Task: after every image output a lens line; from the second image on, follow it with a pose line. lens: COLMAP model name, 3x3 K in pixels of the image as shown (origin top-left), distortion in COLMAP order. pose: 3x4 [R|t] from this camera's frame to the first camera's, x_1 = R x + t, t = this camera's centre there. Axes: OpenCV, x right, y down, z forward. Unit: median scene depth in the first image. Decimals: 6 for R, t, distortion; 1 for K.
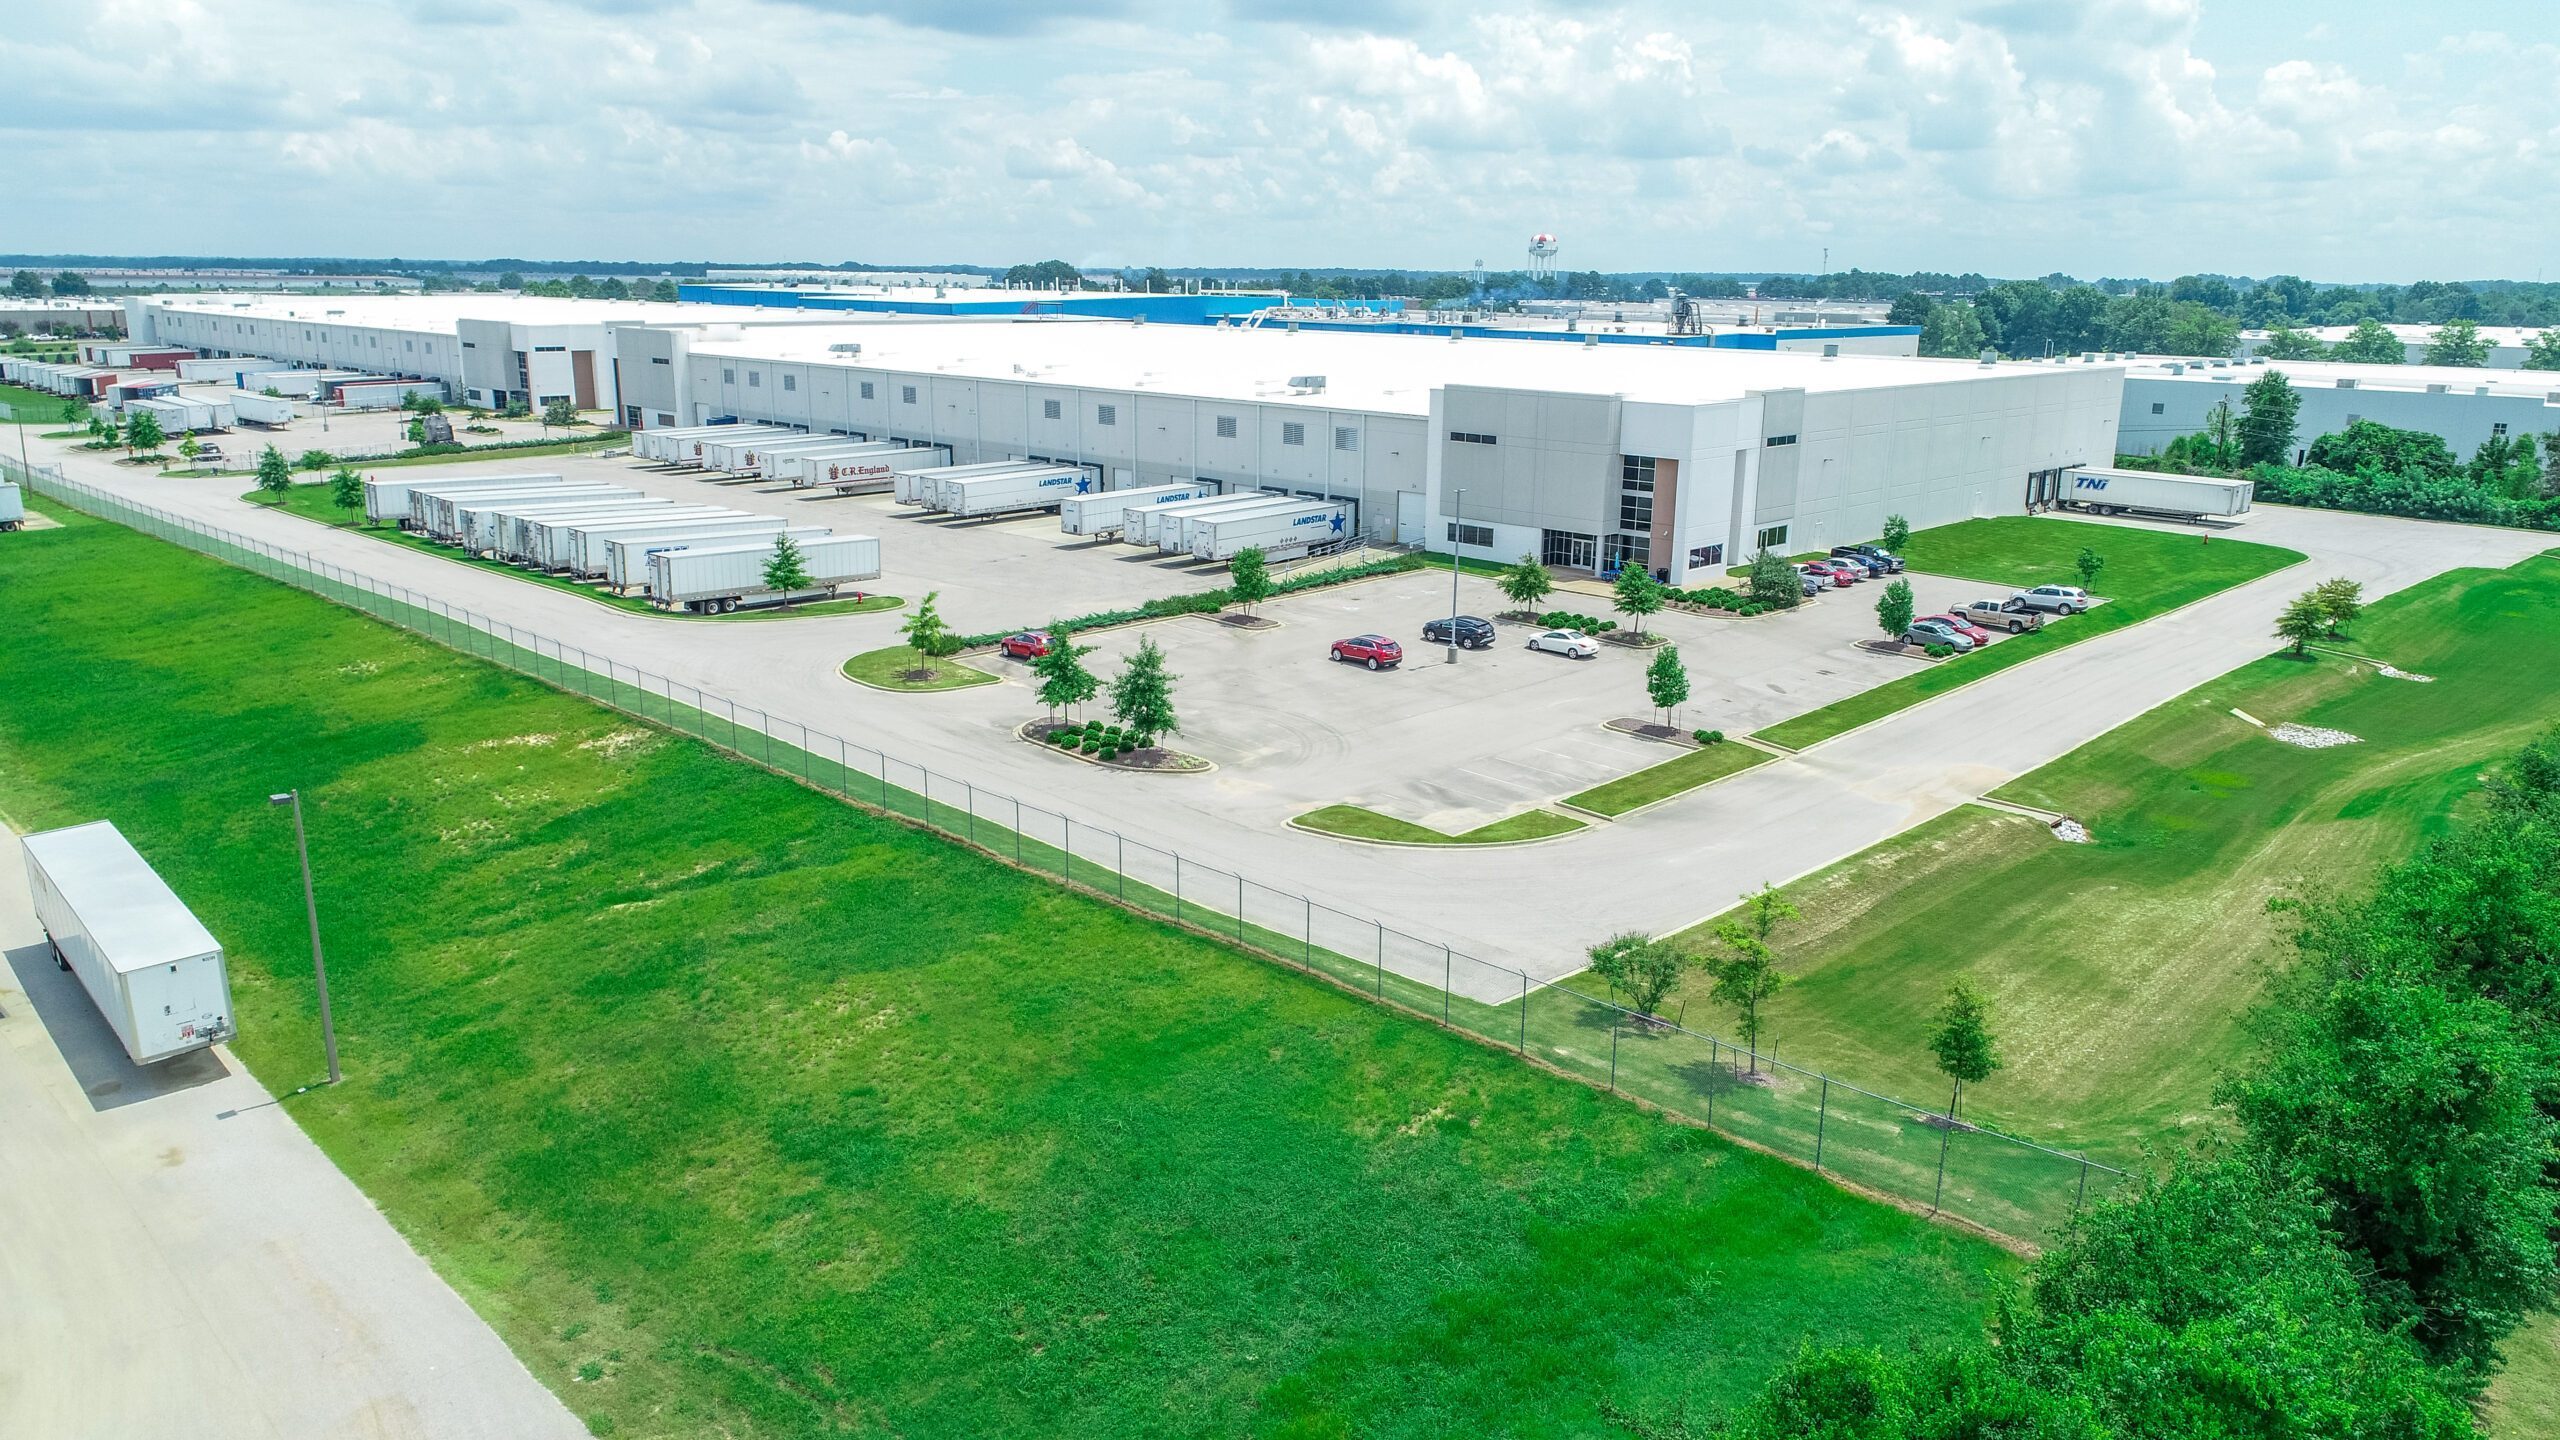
lens RADIAL K [[1722.5, 0, 1286.5], [0, 1722.5, 724.7], [0, 0, 1]] dist [0.006087, -0.004757]
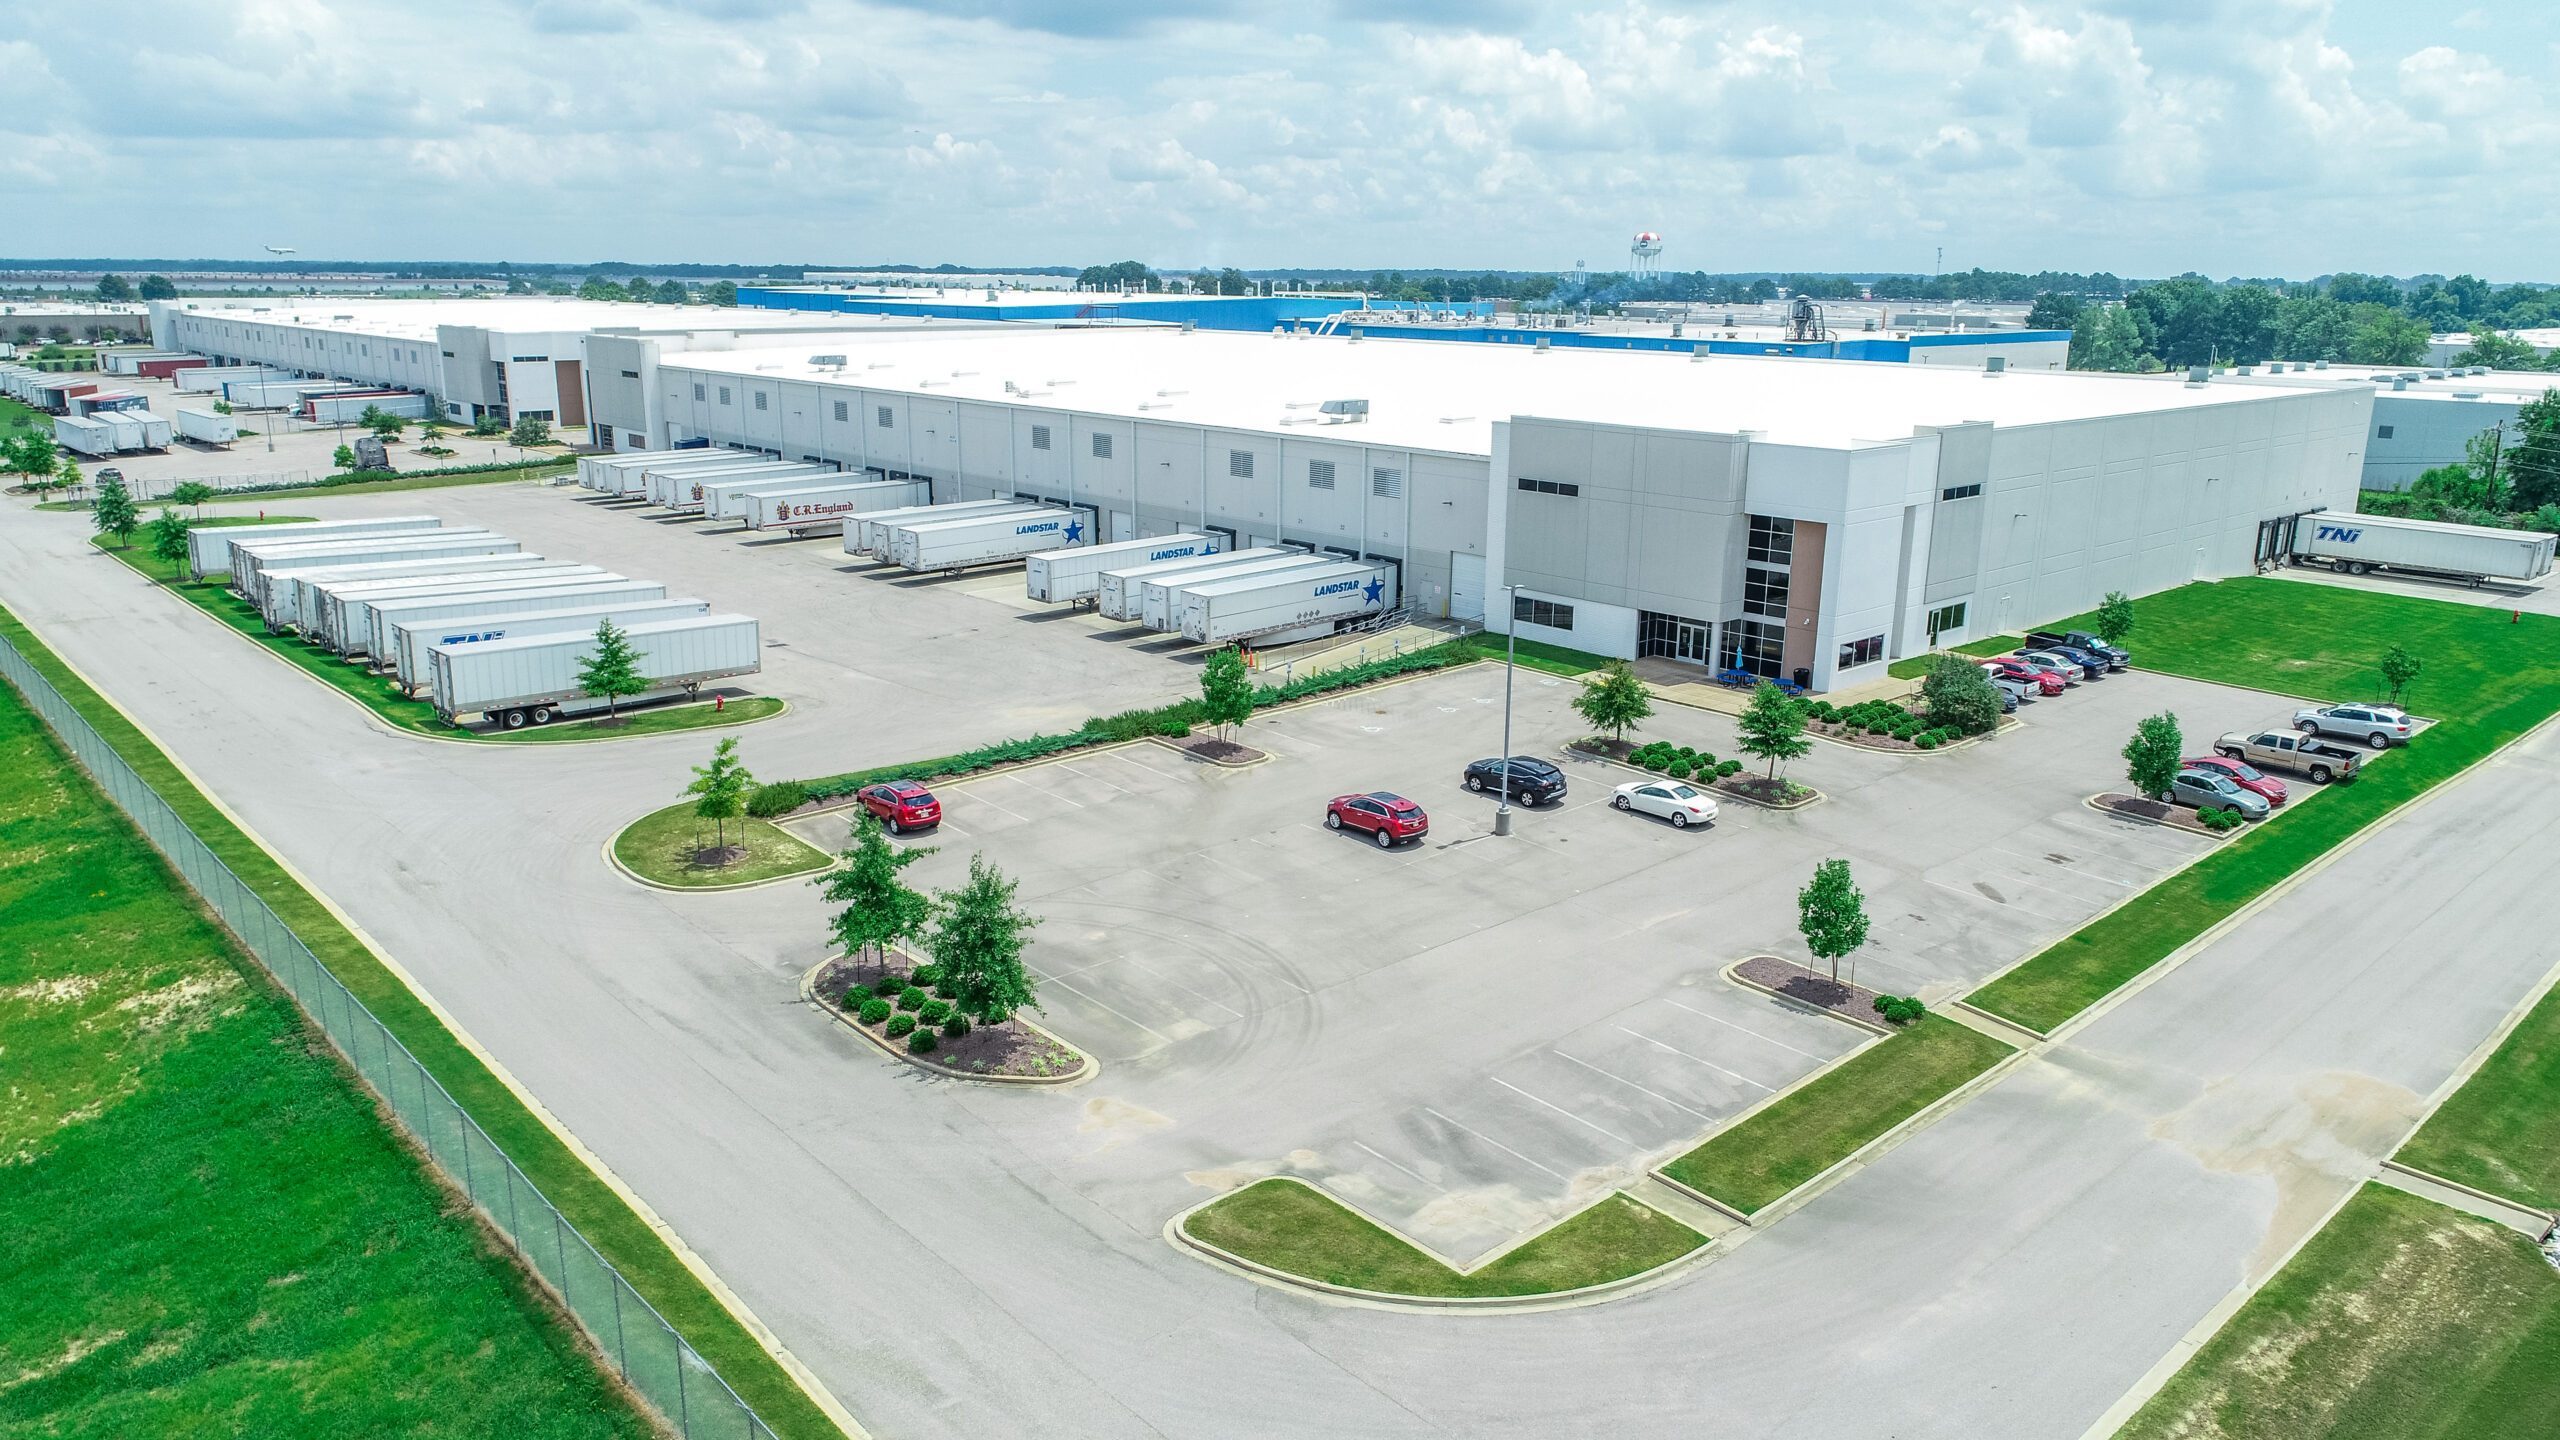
lens RADIAL K [[1722.5, 0, 1286.5], [0, 1722.5, 724.7], [0, 0, 1]] dist [0.006087, -0.004757]
pose [[0.998413, 0.012135, -0.054993, 0.039329], [-0.012173, 0.999926, -0.000343, -0.065020], [0.054985, 0.001012, 0.998487, 0.254704]]
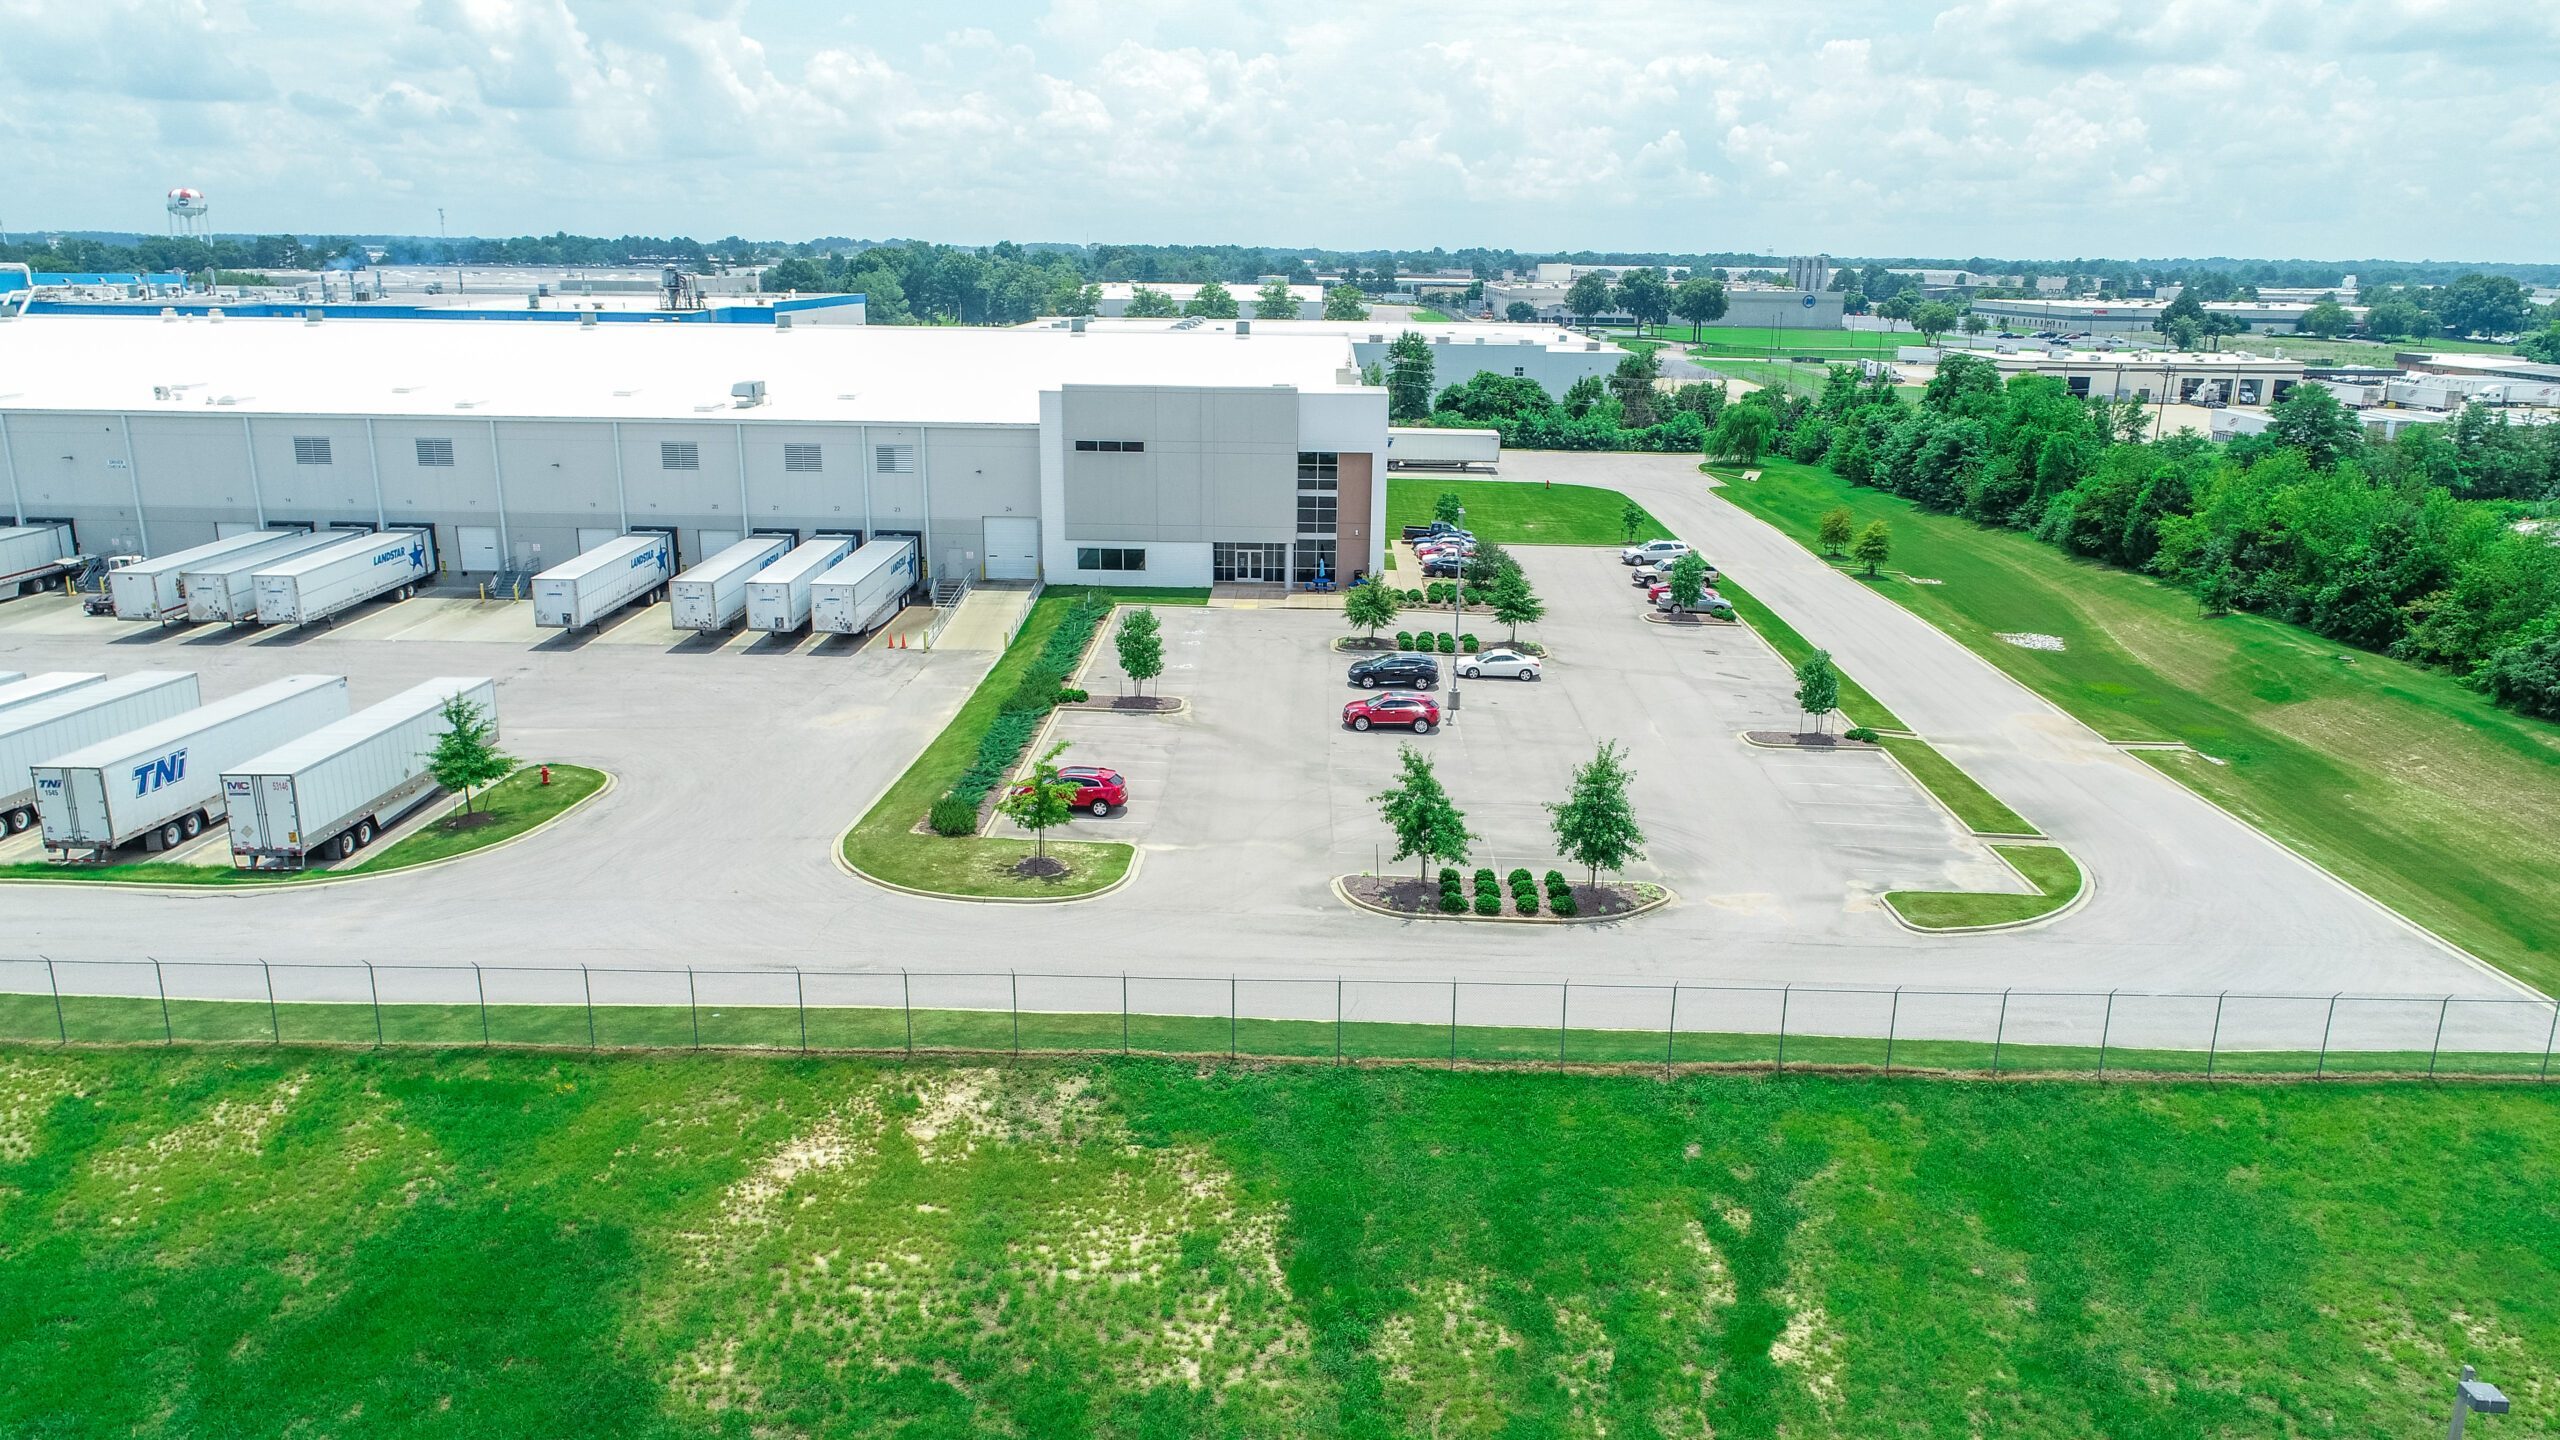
lens RADIAL K [[1722.5, 0, 1286.5], [0, 1722.5, 724.7], [0, 0, 1]] dist [0.006087, -0.004757]
pose [[0.734001, -0.183955, 0.653761, -0.441977], [0.170599, 0.981694, 0.084692, -0.095912], [-0.657372, 0.049367, 0.751947, 0.335812]]
